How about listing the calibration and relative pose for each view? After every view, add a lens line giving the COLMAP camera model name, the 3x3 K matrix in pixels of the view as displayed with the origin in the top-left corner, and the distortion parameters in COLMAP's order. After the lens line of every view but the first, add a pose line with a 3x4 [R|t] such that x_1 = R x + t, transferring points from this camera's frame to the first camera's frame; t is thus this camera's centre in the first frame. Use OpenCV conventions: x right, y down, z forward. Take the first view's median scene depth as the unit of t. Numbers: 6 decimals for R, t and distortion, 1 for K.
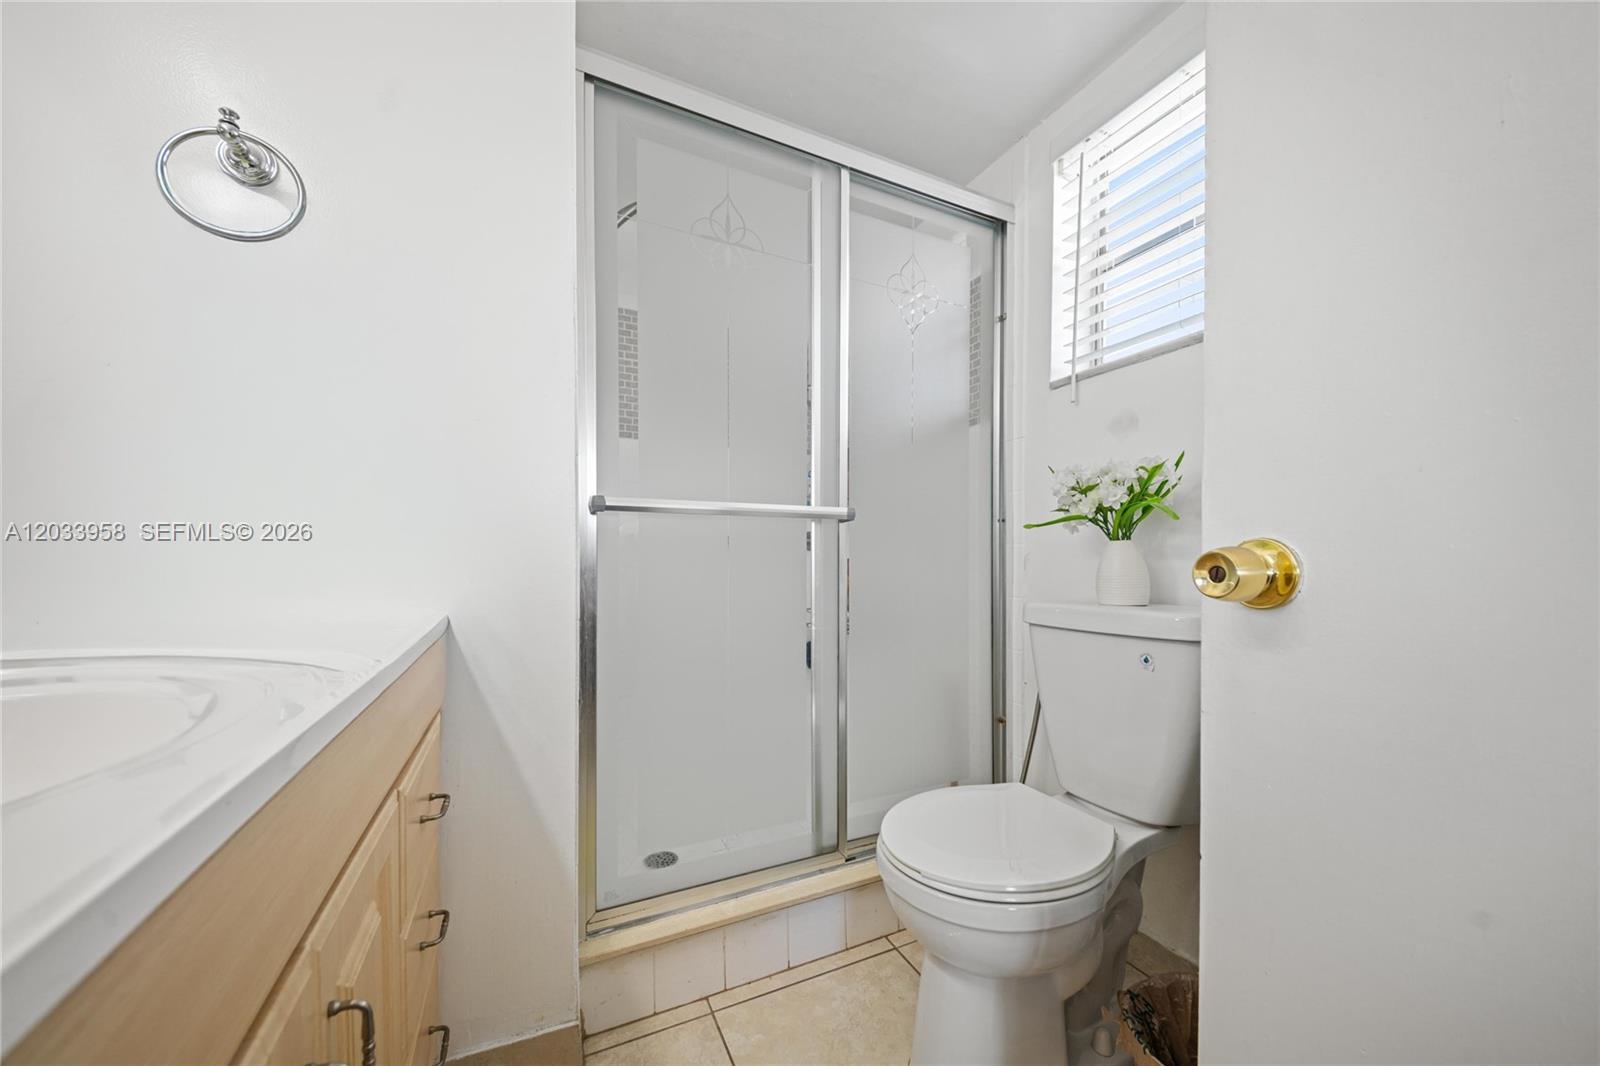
lens RADIAL K [[584.5, 0, 797.2], [0, 584.5, 558.6], [0, 0, 1]] dist [-0.000507, -0.000194]
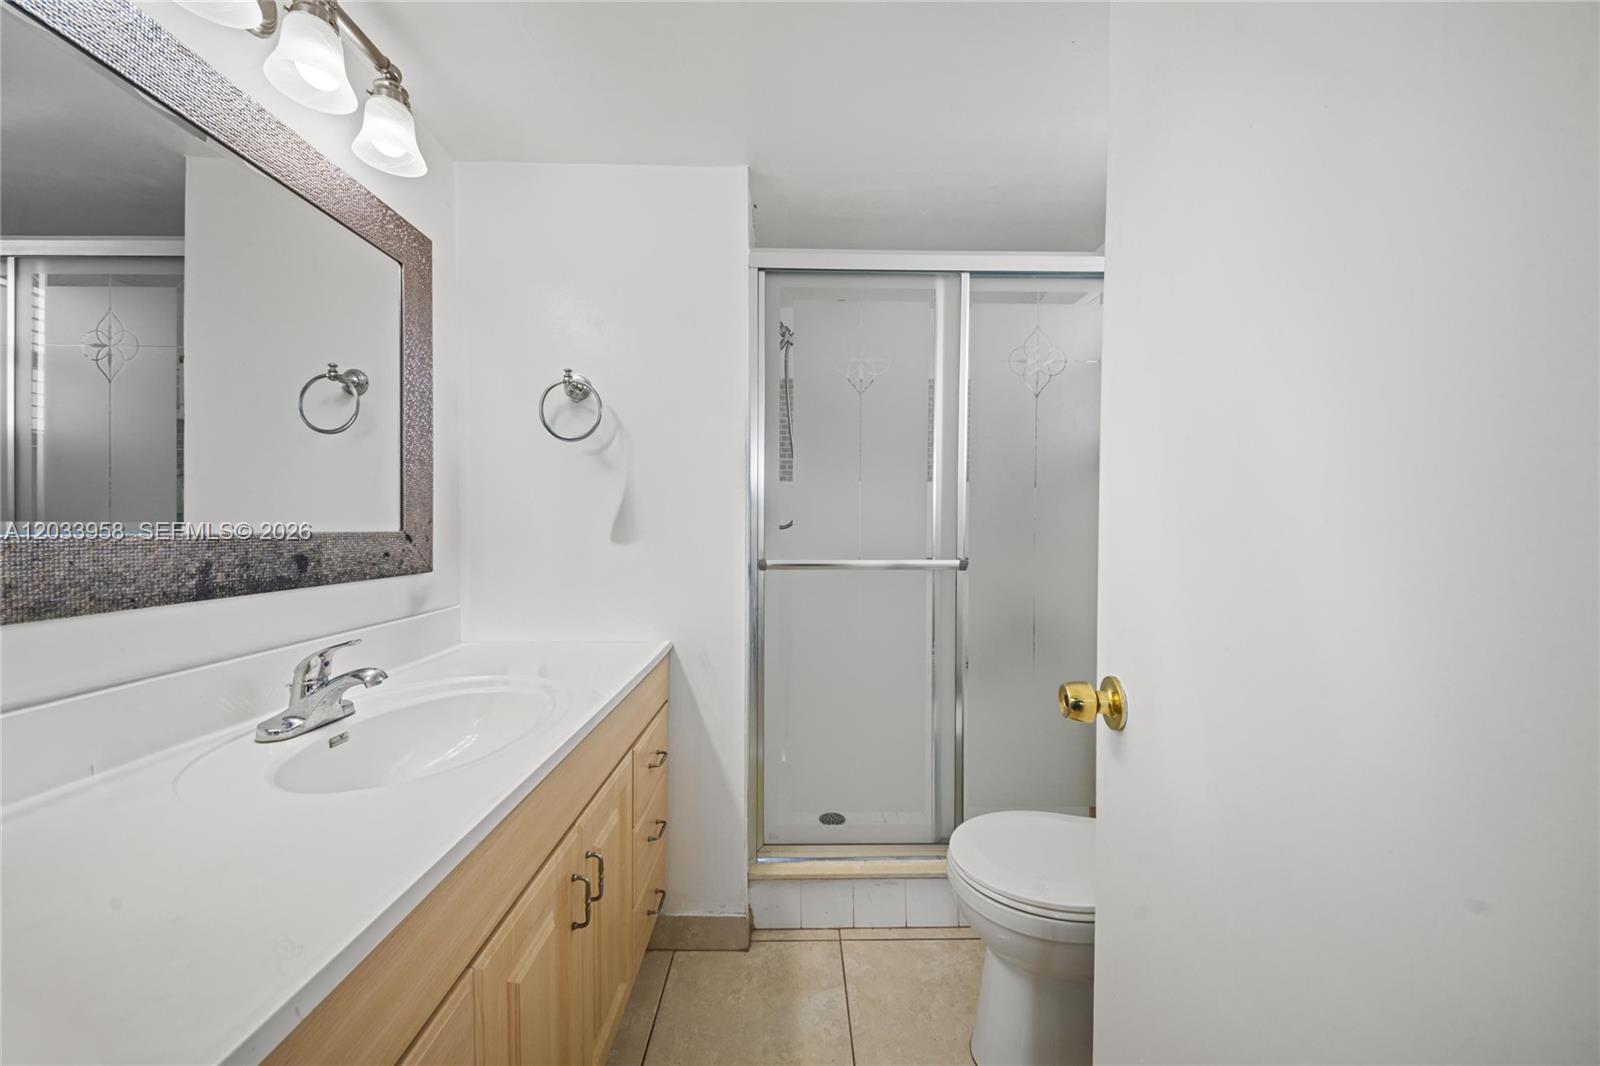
lens RADIAL K [[574.5, 0, 805.6], [0, 574.5, 526.5], [0, 0, 1]] dist [0.027366, -0.014659]
pose [[0.908136, 0.001076, -0.418674, 0.370525], [0.000735, 0.999991, 0.004165, -0.203922], [0.418675, -0.004090, 0.908127, -0.273471]]
